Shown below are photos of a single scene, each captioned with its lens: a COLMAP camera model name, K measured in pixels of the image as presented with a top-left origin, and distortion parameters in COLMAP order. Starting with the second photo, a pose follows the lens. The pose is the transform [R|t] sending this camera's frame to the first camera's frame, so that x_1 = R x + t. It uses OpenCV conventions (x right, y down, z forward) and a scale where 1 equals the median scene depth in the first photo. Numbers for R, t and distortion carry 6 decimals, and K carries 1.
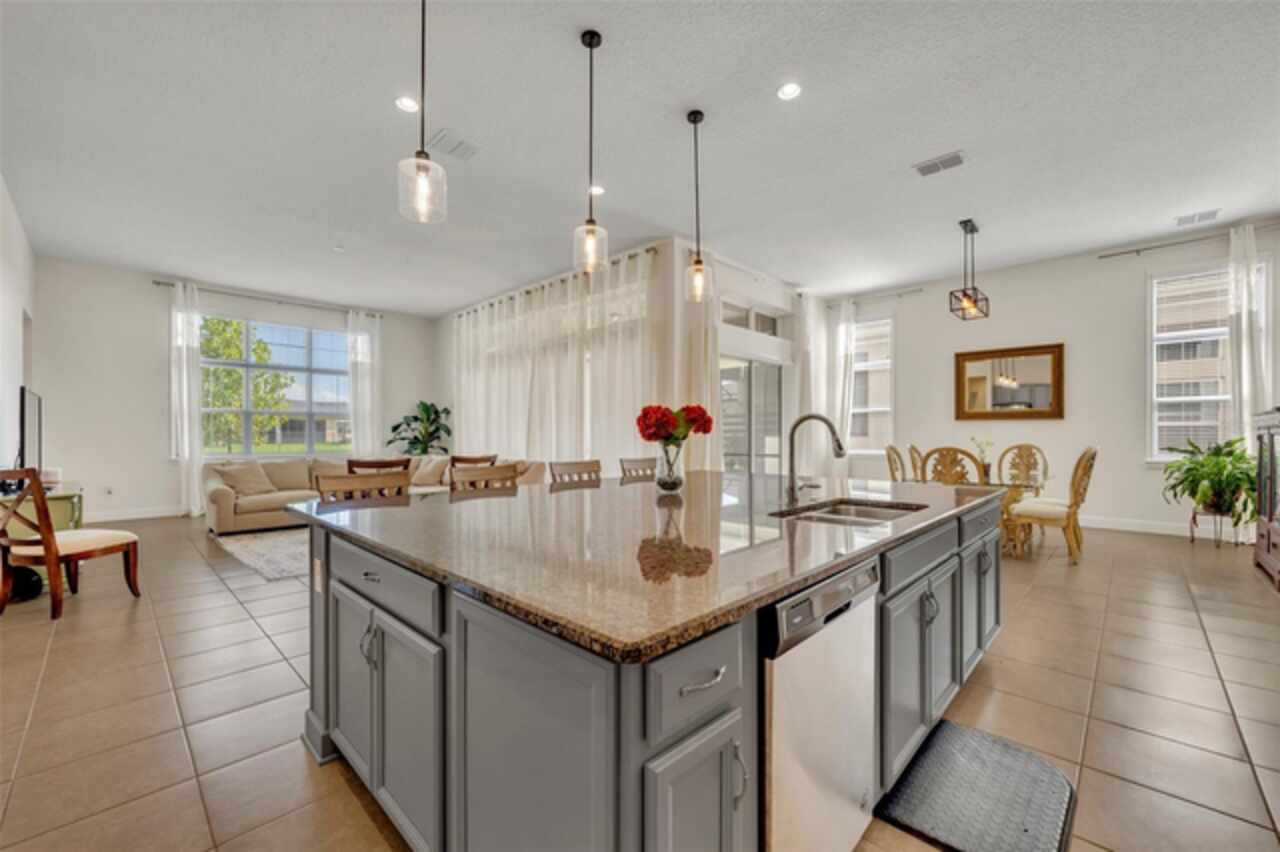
lens RADIAL K [[508.5, 0, 637.0], [0, 508.5, 431.4], [0, 0, 1]] dist [-0.002618, 0.000347]
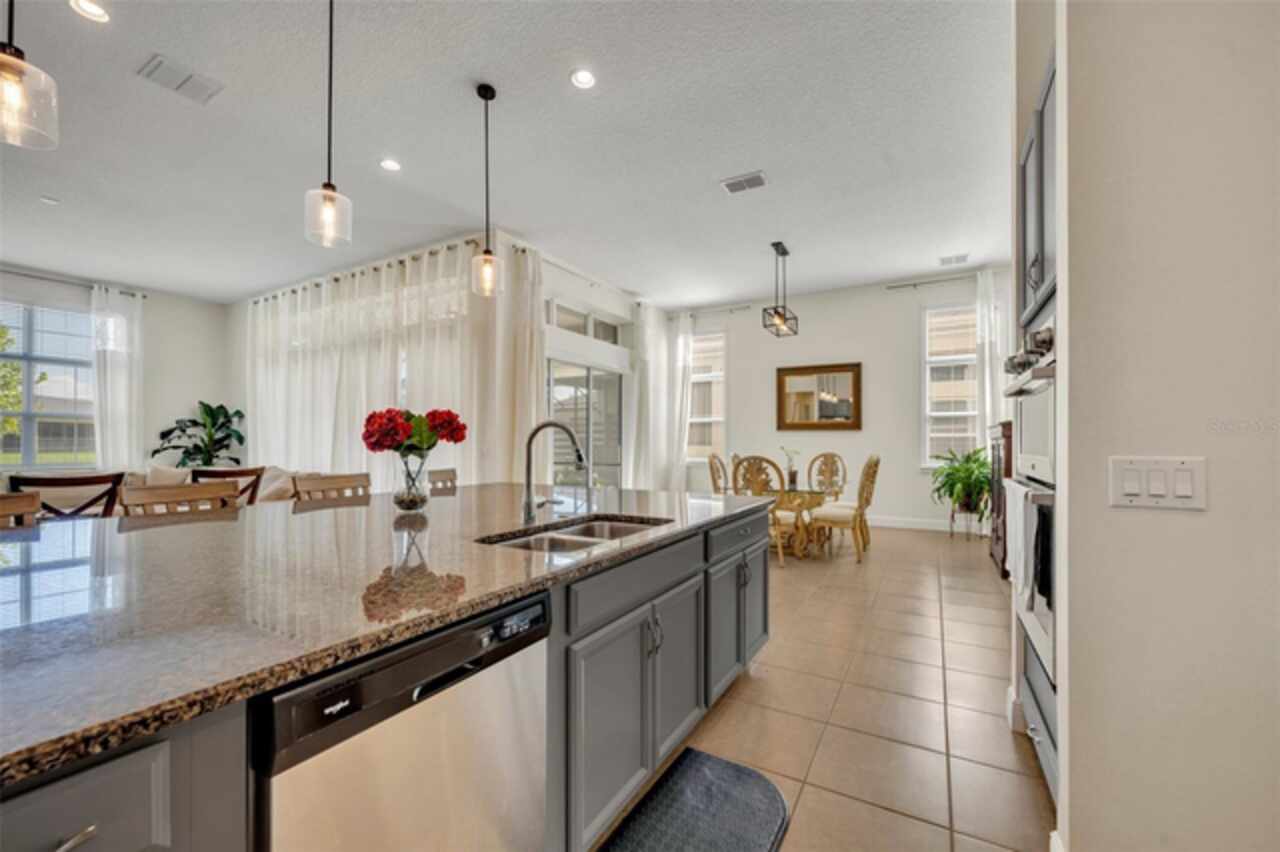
lens RADIAL K [[508.5, 0, 638.3], [0, 508.5, 435.8], [0, 0, 1]] dist [-0.002618, 0.000347]
pose [[0.969315, 0.006115, 0.245745, 0.097339], [-0.004254, 0.999958, -0.008103, -0.000647], [-0.245785, 0.006809, 0.969301, 0.037873]]
